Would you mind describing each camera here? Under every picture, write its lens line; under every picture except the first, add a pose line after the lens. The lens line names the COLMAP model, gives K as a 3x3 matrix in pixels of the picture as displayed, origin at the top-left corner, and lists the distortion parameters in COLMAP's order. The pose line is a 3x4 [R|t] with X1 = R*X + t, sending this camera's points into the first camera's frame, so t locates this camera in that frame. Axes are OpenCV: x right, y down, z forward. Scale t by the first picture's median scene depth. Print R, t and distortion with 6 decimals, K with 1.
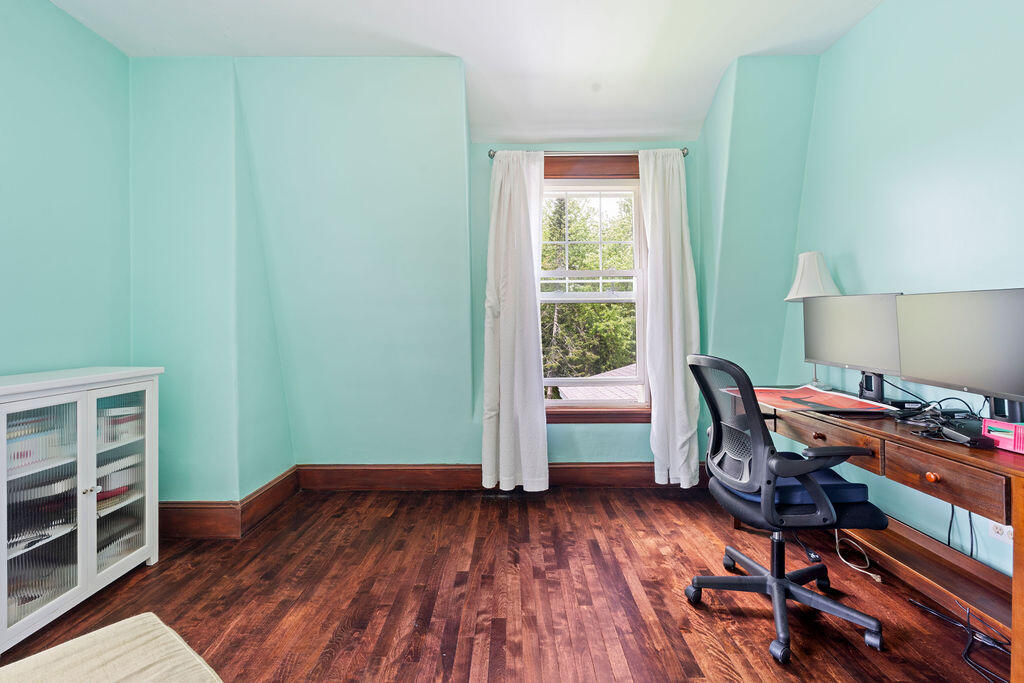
lens RADIAL K [[450.8, 0, 512.0], [0, 450.8, 331.6], [0, 0, 1]] dist [-0.003188, 0.000172]
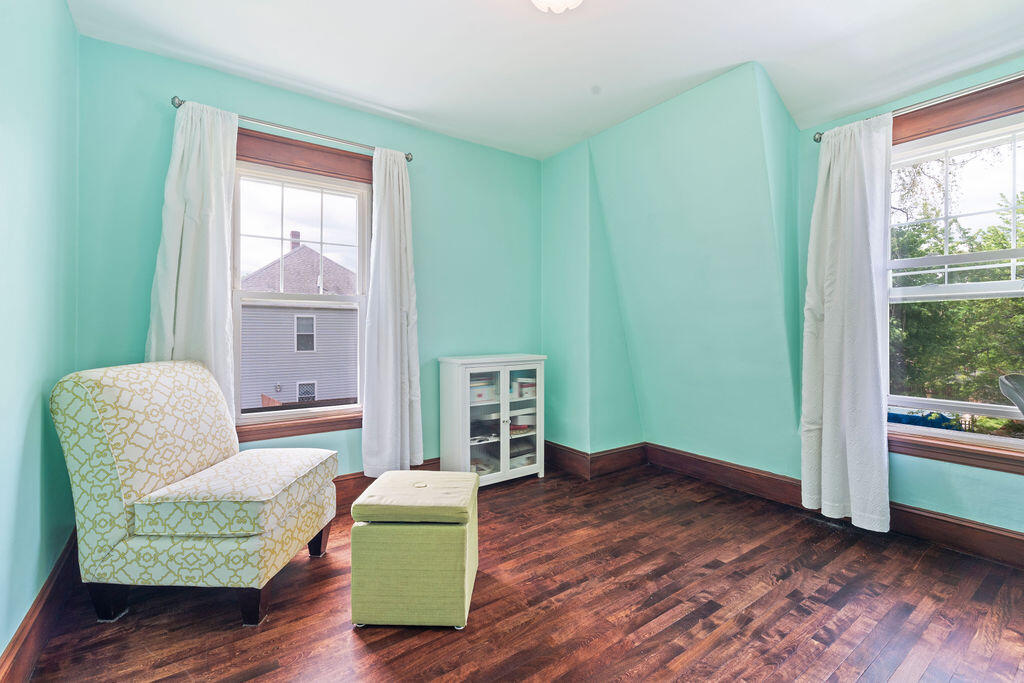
lens RADIAL K [[452.1, 0, 512.0], [0, 452.1, 341.5], [0, 0, 1]] dist [0.001164, 0.000478]
pose [[0.577719, 0.025249, -0.815845, 0.470454], [-0.008852, 0.999656, 0.024669, -0.009258], [0.816188, -0.007030, 0.577744, -0.019226]]
